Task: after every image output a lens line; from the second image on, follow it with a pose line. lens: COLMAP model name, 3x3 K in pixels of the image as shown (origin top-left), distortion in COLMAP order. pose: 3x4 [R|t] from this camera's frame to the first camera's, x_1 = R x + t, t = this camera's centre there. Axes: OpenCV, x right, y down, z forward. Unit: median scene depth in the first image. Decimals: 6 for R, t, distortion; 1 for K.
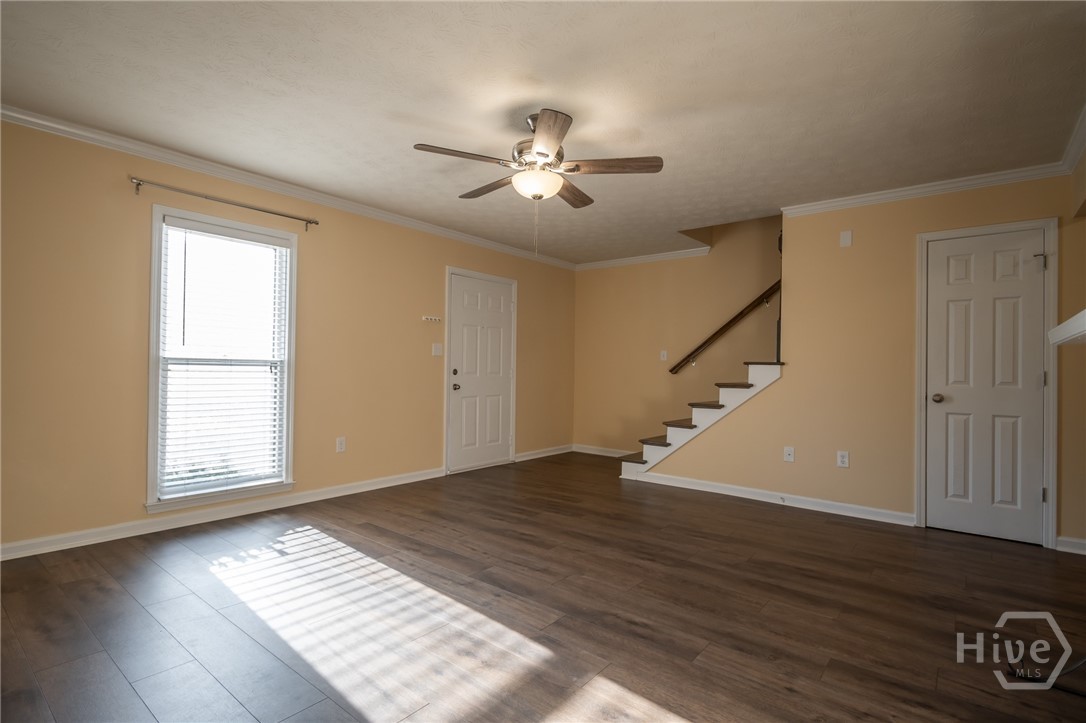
lens RADIAL K [[518.5, 0, 541.8], [0, 518.5, 359.7], [0, 0, 1]] dist [0.000544, -0.001330]
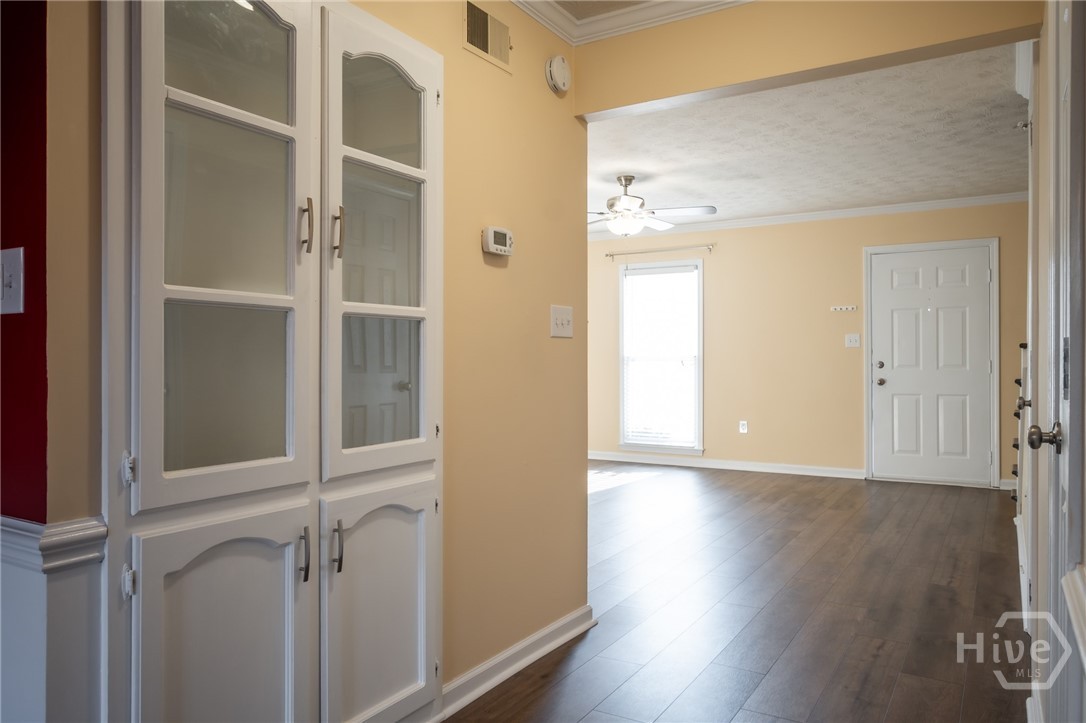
lens RADIAL K [[768.9, 0, 537.3], [0, 768.9, 360.7], [0, 0, 1]] dist [-0.012846, 0.000730]
pose [[0.143807, -0.011224, -0.989542, 2.151281], [0.019325, 0.999777, -0.008531, 0.033641], [0.989417, -0.017896, 0.143991, 0.494618]]
